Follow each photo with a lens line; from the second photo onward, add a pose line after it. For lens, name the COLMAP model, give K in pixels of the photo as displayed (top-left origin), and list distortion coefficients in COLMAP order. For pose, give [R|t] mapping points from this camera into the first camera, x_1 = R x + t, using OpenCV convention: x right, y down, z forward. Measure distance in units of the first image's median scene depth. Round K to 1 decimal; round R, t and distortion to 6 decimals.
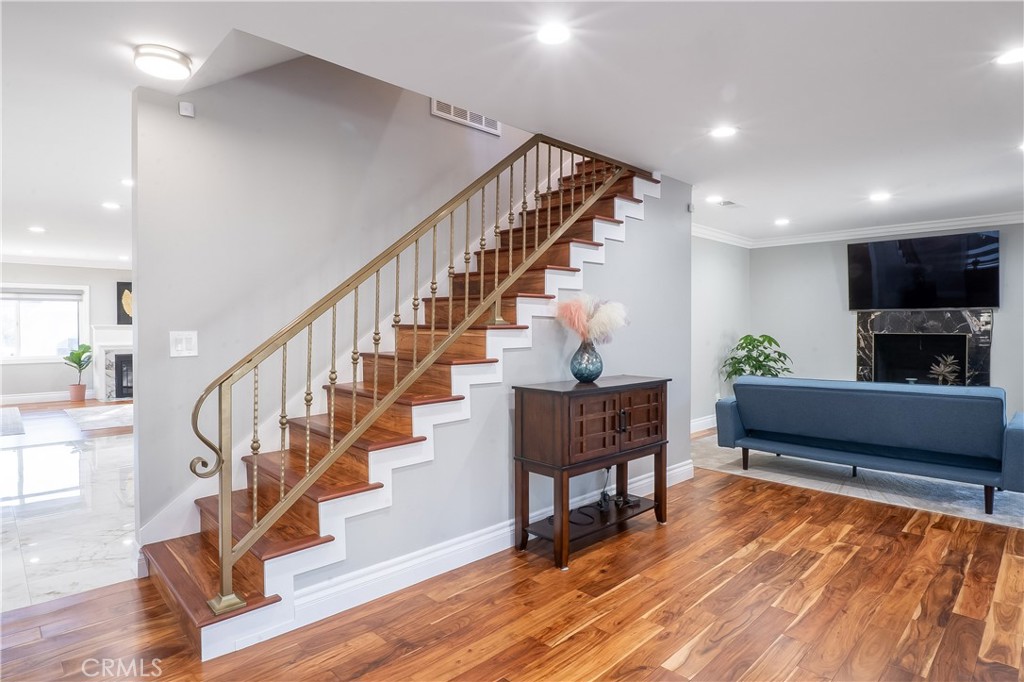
lens RADIAL K [[549.4, 0, 508.8], [0, 549.4, 341.4], [0, 0, 1]] dist [-0.020137, -0.001153]
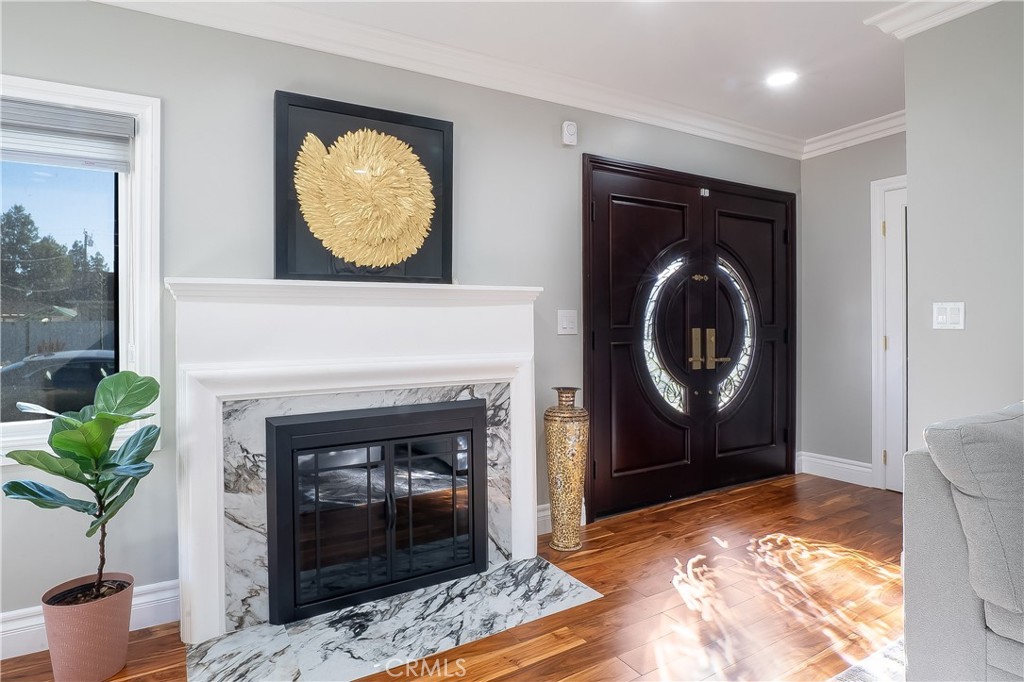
lens RADIAL K [[549.4, 0, 518.9], [0, 549.4, 339.7], [0, 0, 1]] dist [-0.020137, -0.001153]
pose [[0.975769, 0.005367, -0.218736, -0.588467], [-0.003936, 0.999968, 0.006979, -0.008434], [0.218766, -0.005949, 0.975759, 0.822671]]
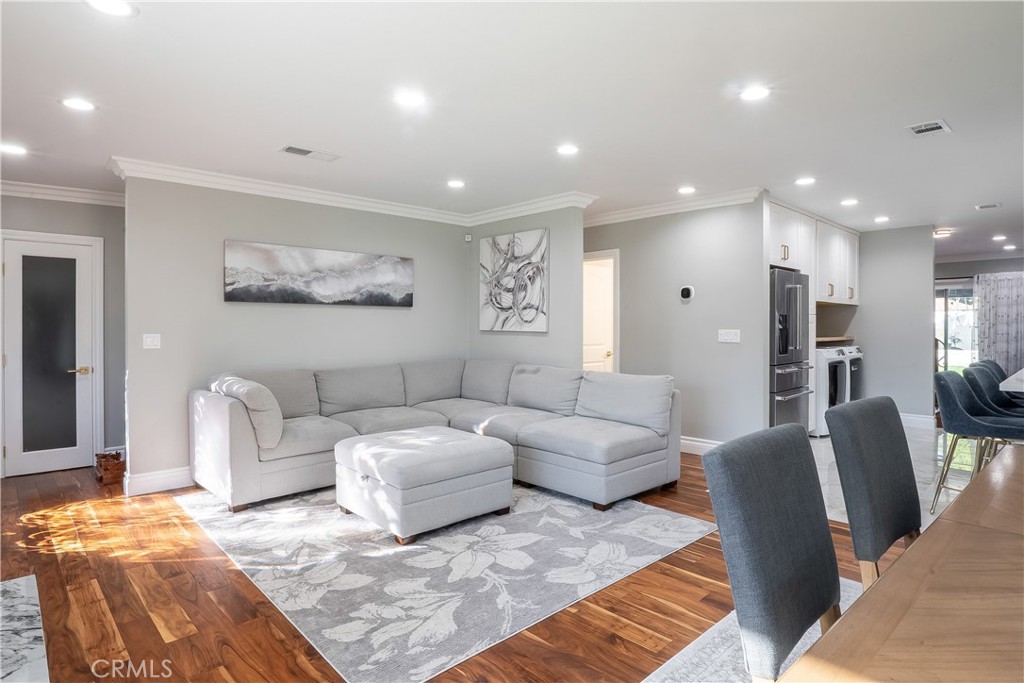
lens RADIAL K [[549.4, 0, 512.6], [0, 549.4, 337.9], [0, 0, 1]] dist [-0.020137, -0.001153]
pose [[0.030616, -0.007446, 0.999503, -0.992928], [0.014187, 0.999875, 0.007014, -0.024374], [-0.999431, 0.013965, 0.030718, 0.788915]]
